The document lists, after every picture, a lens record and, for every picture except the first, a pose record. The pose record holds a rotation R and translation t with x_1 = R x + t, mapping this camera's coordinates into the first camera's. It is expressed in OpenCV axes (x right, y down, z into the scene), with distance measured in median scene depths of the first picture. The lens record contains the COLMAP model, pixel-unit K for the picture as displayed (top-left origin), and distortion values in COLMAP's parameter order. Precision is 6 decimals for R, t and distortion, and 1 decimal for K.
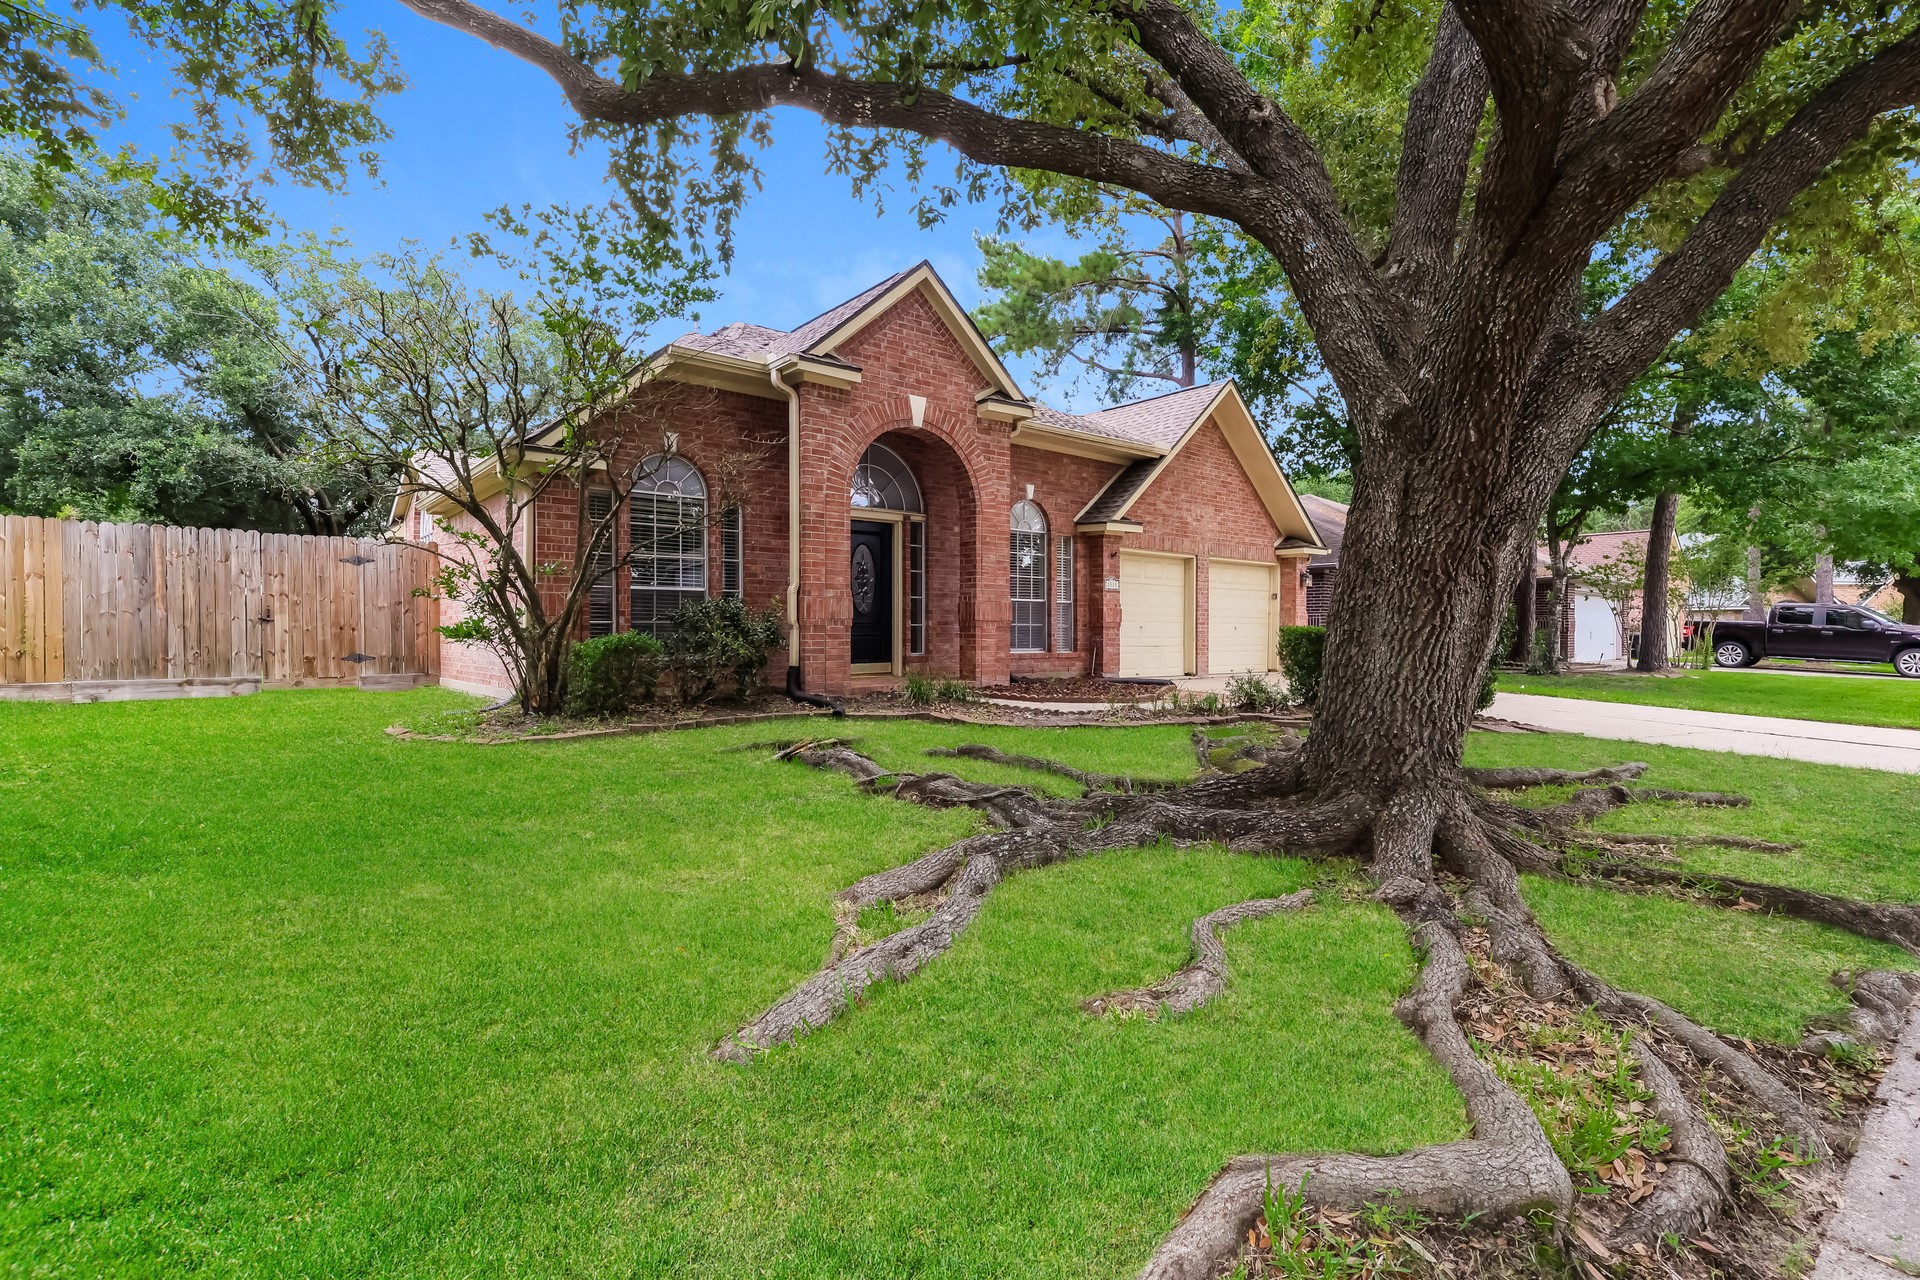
lens RADIAL K [[896.0, 0, 962.7], [0, 896.0, 636.3], [0, 0, 1]] dist [-0.005868, -0.000538]
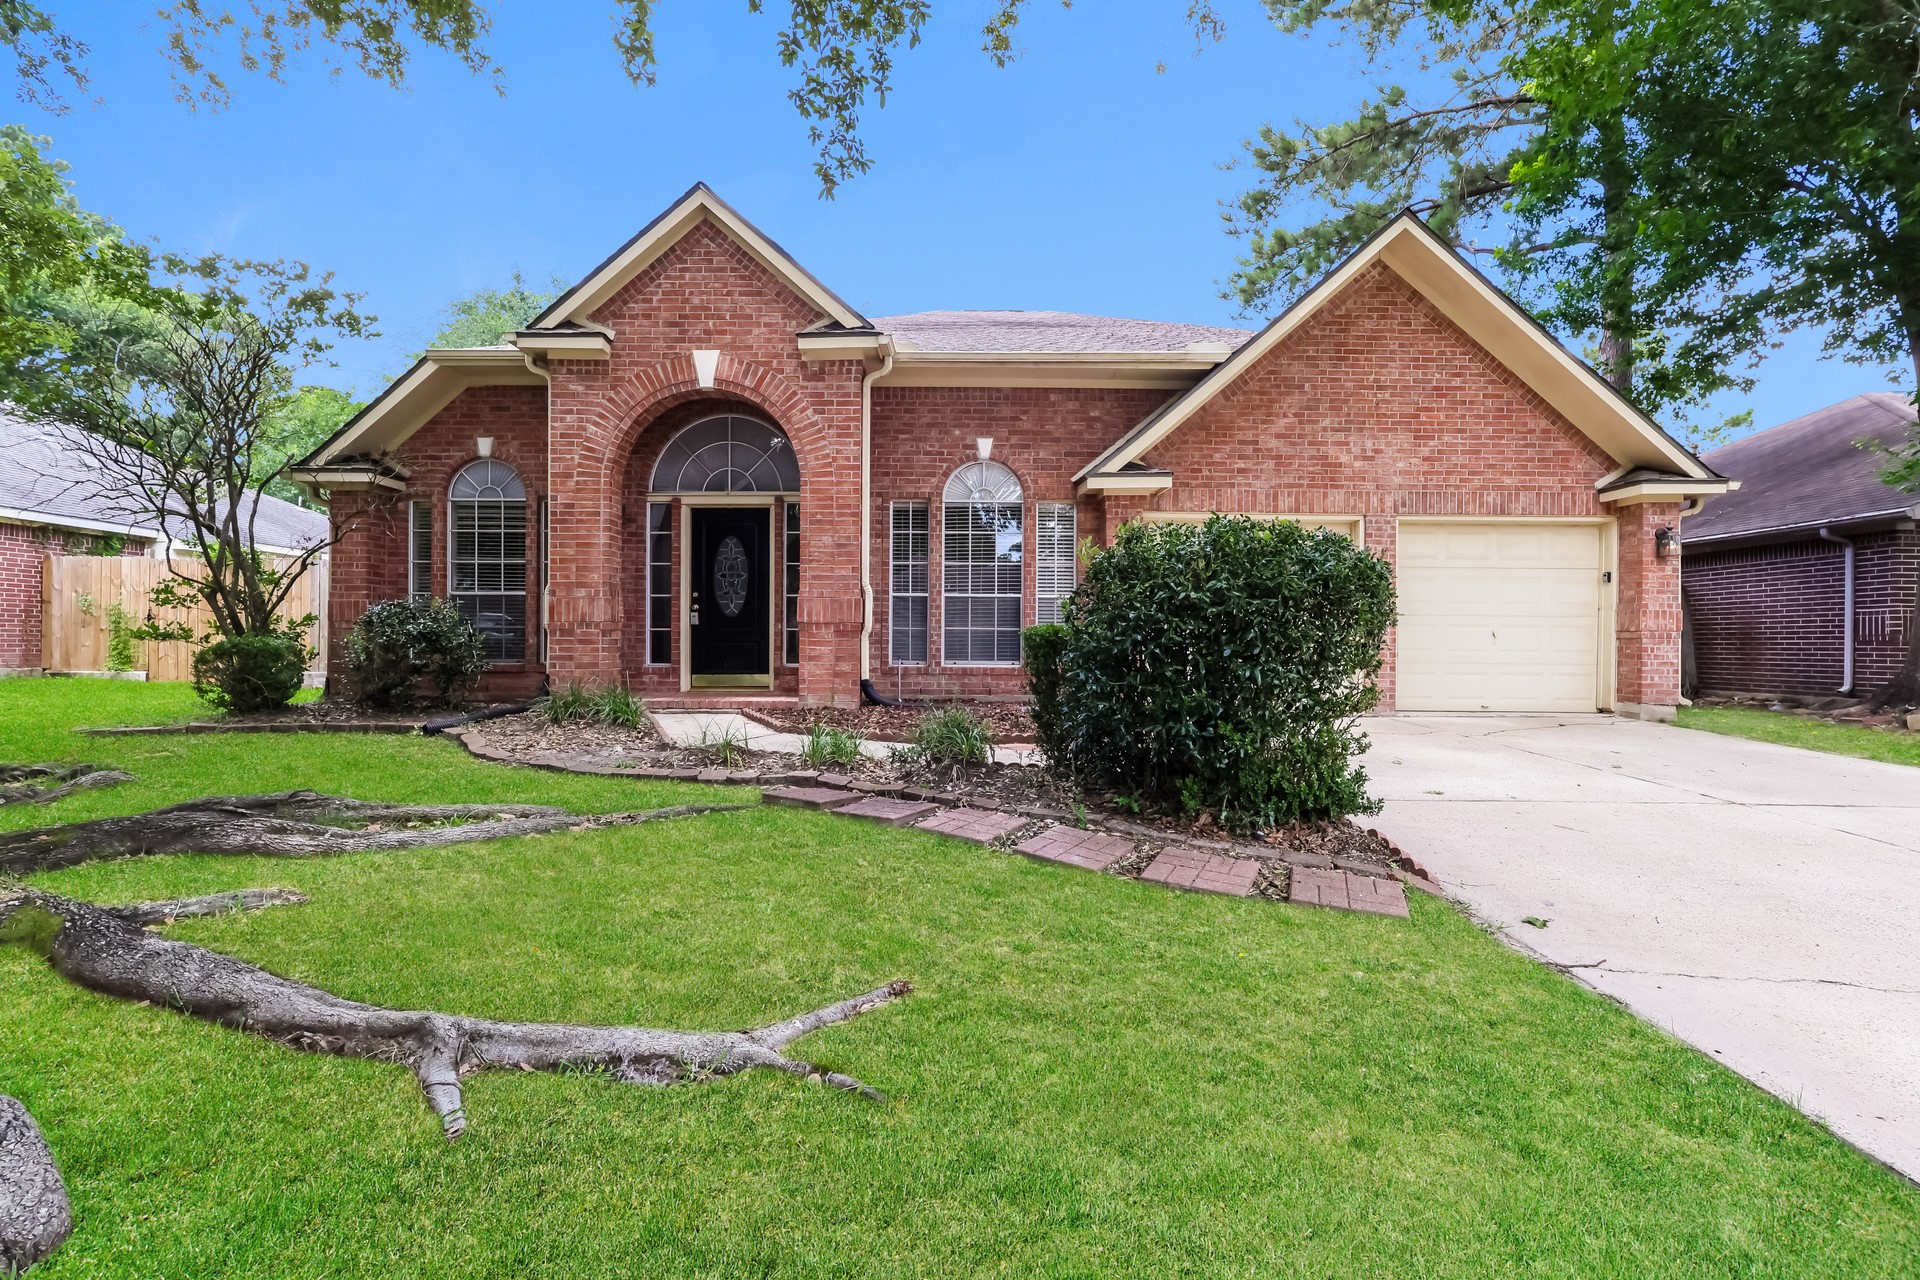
lens RADIAL K [[896.0, 0, 958.1], [0, 896.0, 646.9], [0, 0, 1]] dist [-0.005868, -0.000538]
pose [[0.766896, 0.003366, -0.641762, 0.635649], [-0.006766, 0.999973, -0.002841, 0.005001], [0.641735, 0.006521, 0.766899, 0.504241]]
